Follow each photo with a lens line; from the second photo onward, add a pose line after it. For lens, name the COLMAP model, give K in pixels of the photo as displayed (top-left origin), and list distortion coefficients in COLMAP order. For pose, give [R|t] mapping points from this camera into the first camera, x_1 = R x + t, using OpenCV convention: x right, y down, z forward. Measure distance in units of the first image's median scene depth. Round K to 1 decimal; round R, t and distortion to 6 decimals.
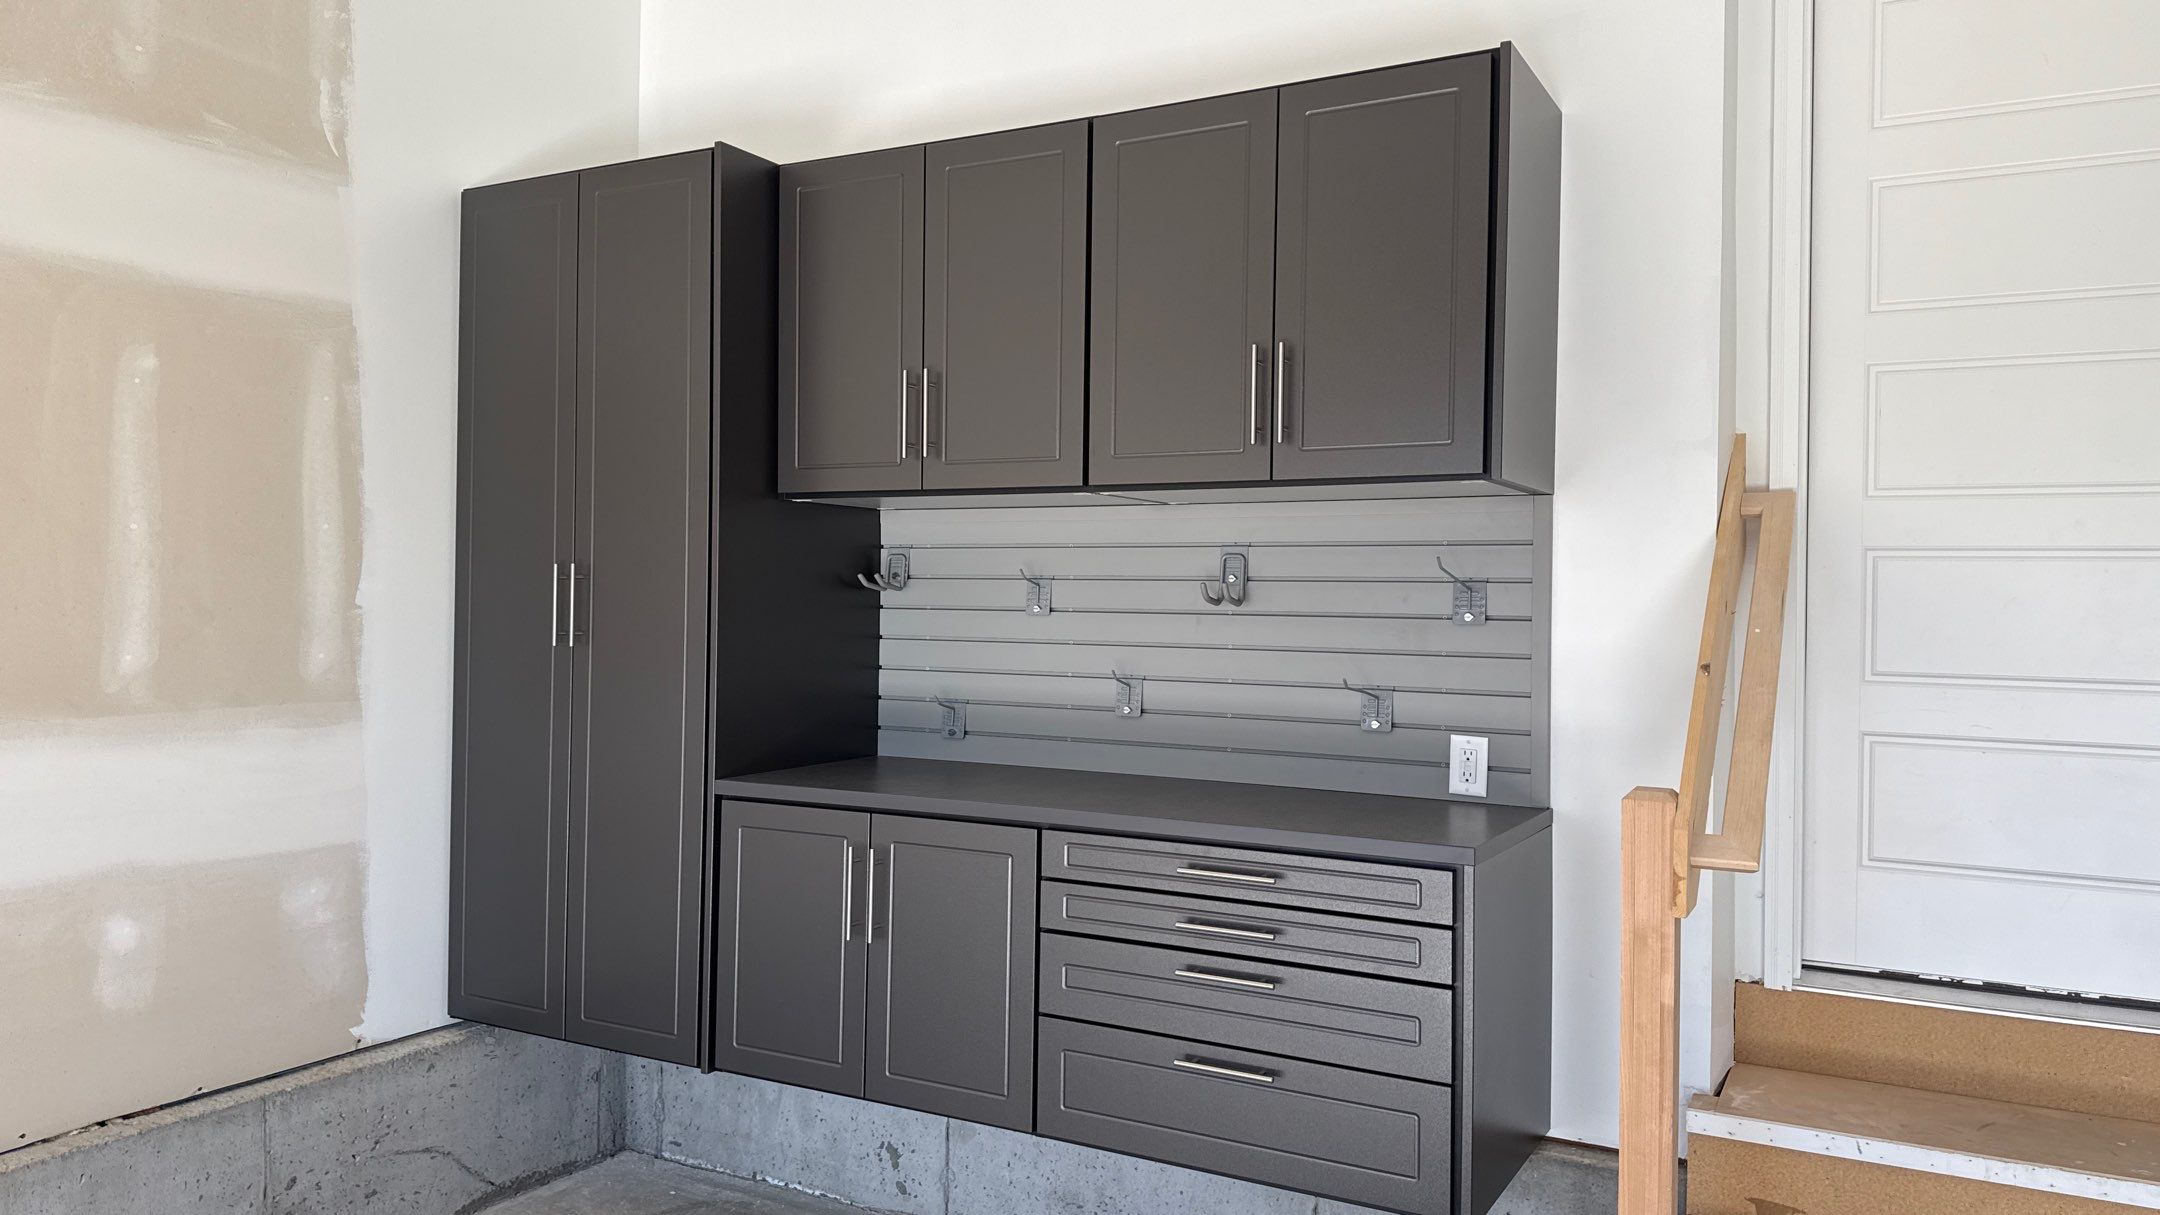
lens RADIAL K [[1532.2, 0, 1087.3], [0, 1532.2, 578.5], [0, 0, 1]] dist [0.074835, -0.134686]
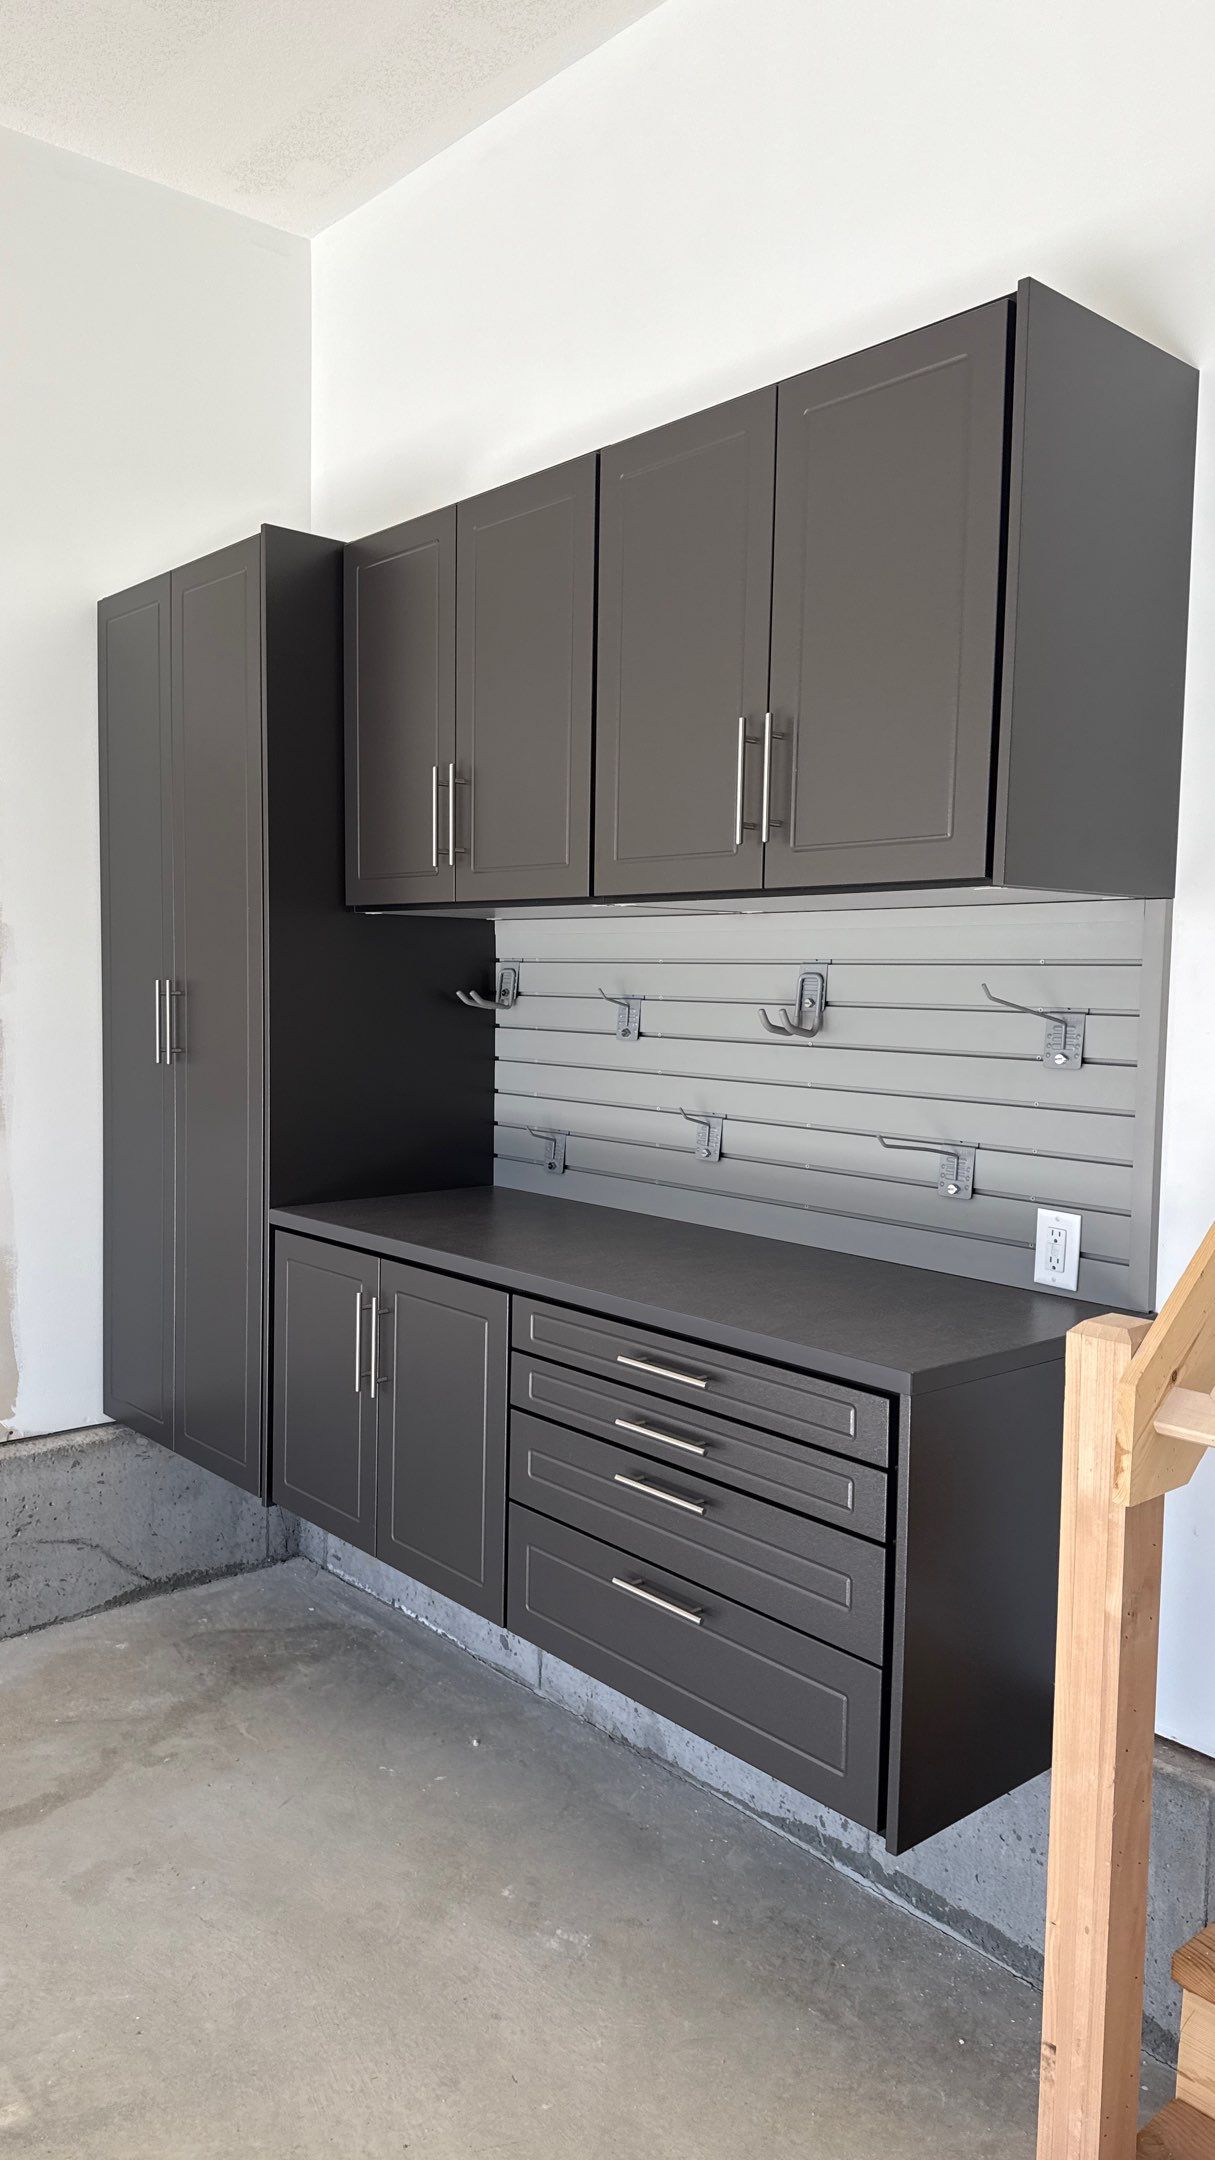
lens RADIAL K [[1529.8, 0, 594.4], [0, 1529.8, 1084.5], [0, 0, 1]] dist [0.087781, -0.163609]
pose [[0.937355, 0.026874, -0.347337, 0.274154], [0.000587, 0.996897, 0.078718, -0.021542], [0.348374, -0.073991, 0.934431, 0.179839]]
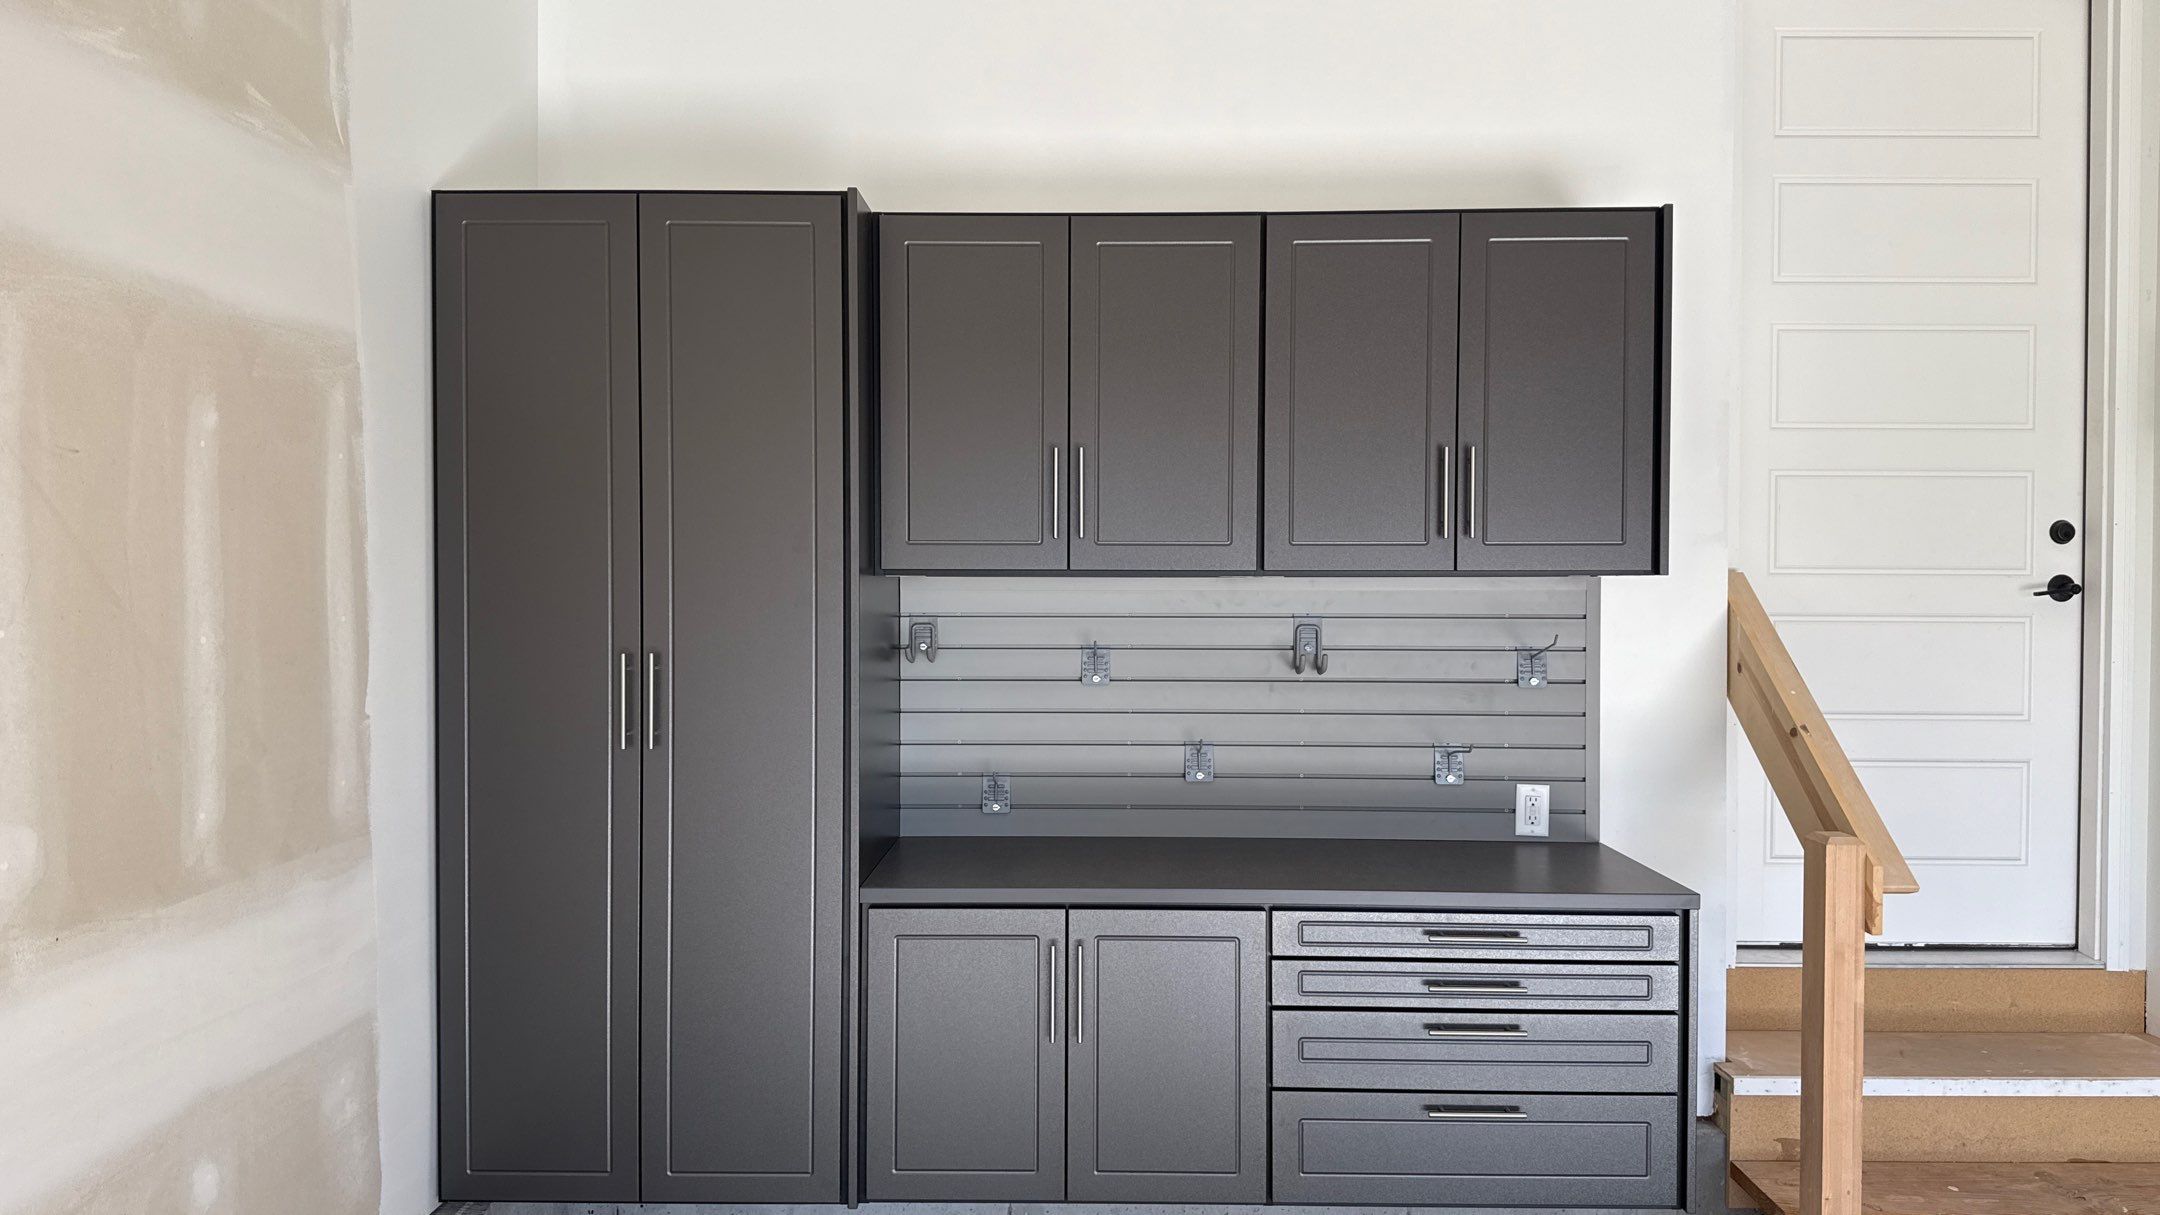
lens RADIAL K [[1521.2, 0, 1085.0], [0, 1521.2, 597.7], [0, 0, 1]] dist [0.136304, -0.275113]
pose [[0.882523, -0.018442, 0.469908, -0.541500], [0.003559, 0.999464, 0.032541, -0.070423], [-0.470256, -0.027046, 0.882115, 0.134673]]
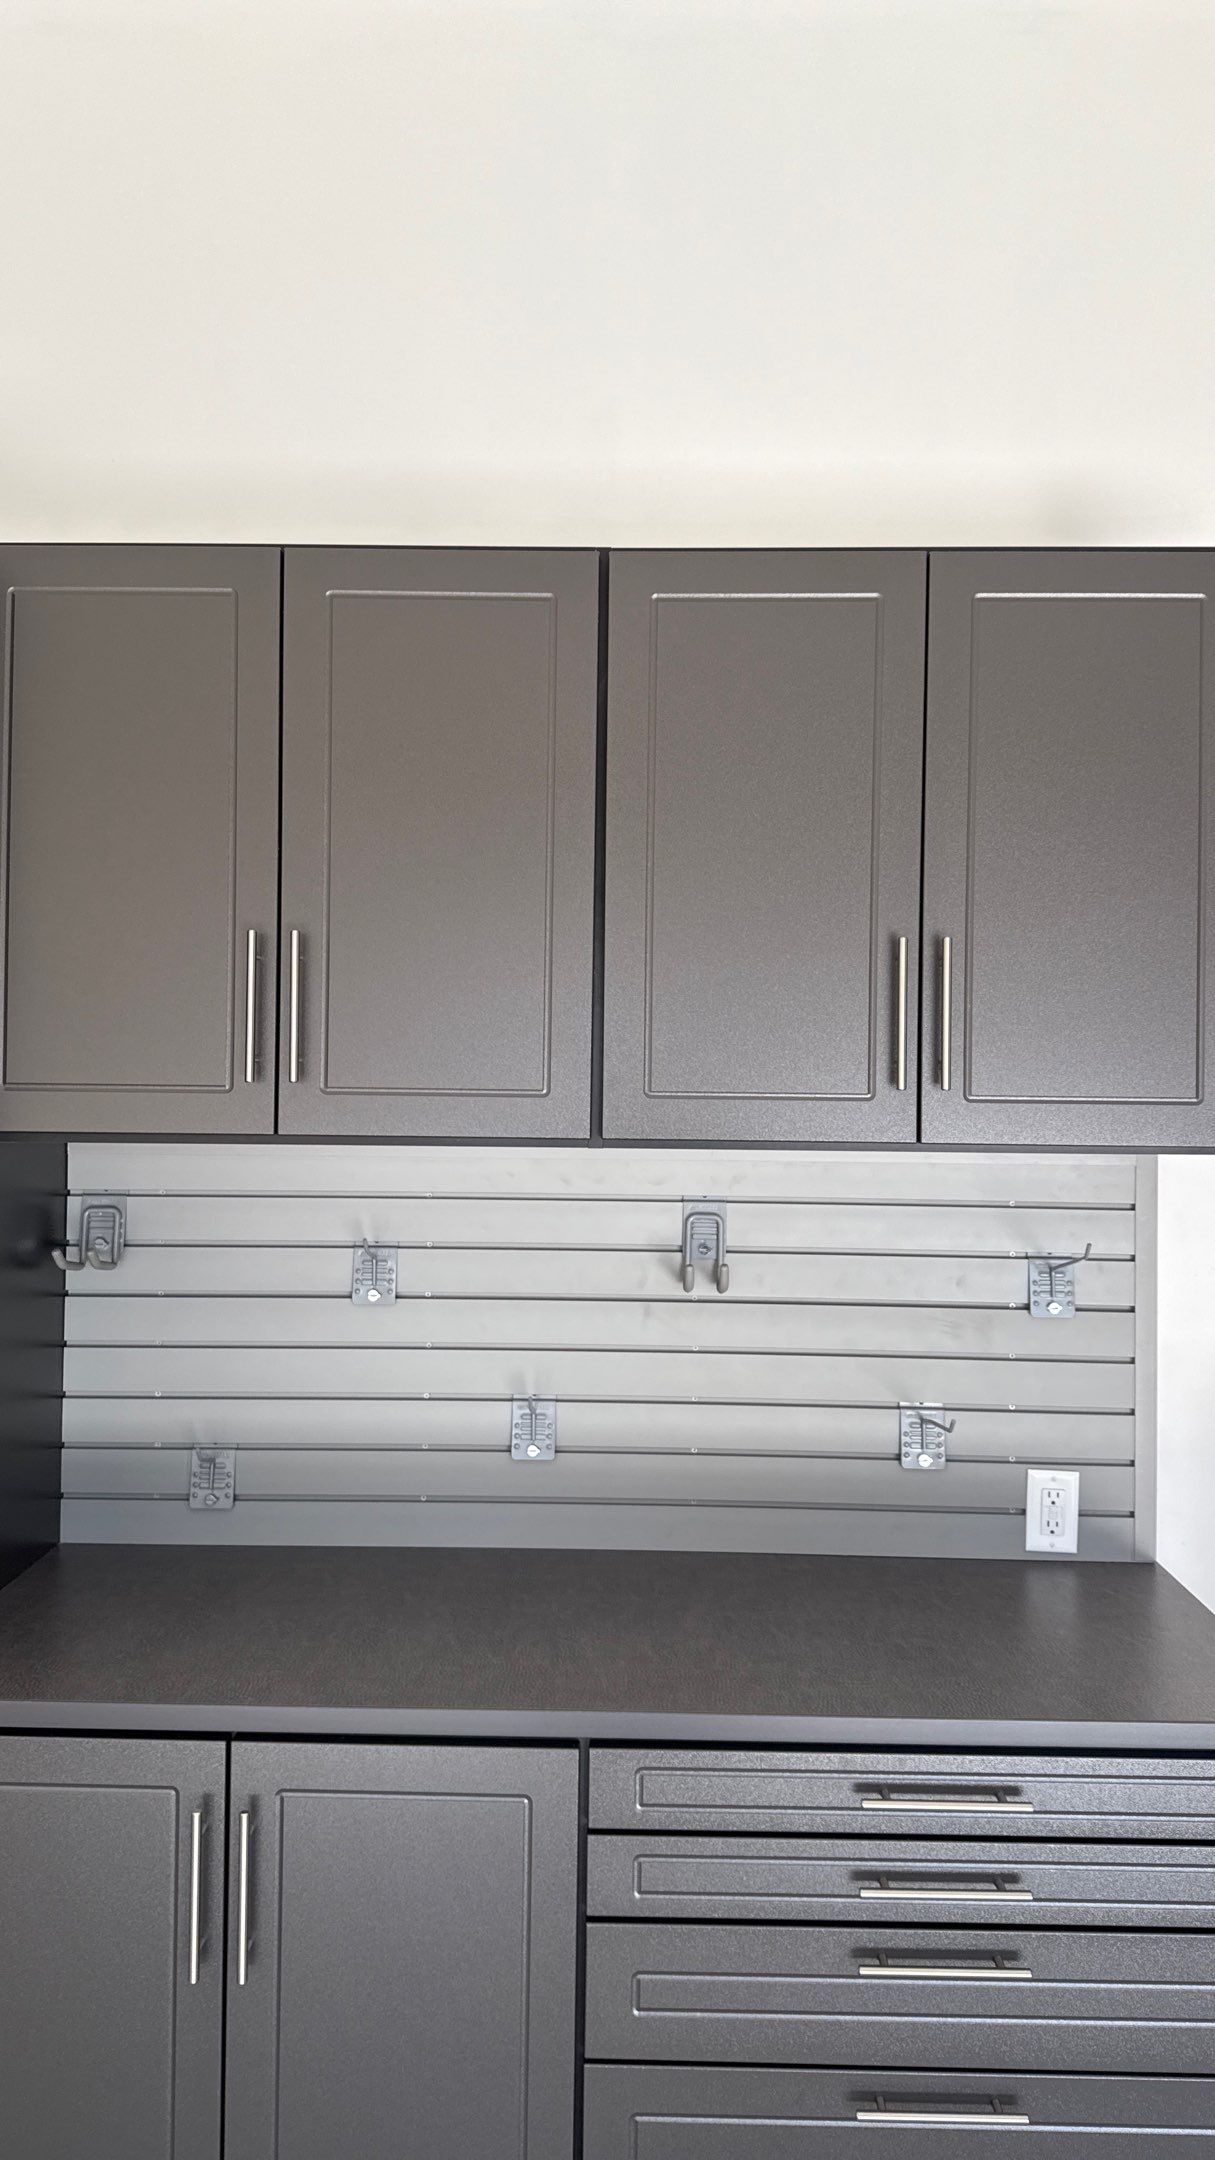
lens RADIAL K [[1514.8, 0, 626.9], [0, 1514.8, 1050.6], [0, 0, 1]] dist [0.128781, -0.257359]
pose [[0.882249, 0.007804, 0.470718, -0.256380], [-0.007113, 0.999969, -0.003248, -0.087030], [-0.470729, -0.000482, 0.882278, 0.415172]]
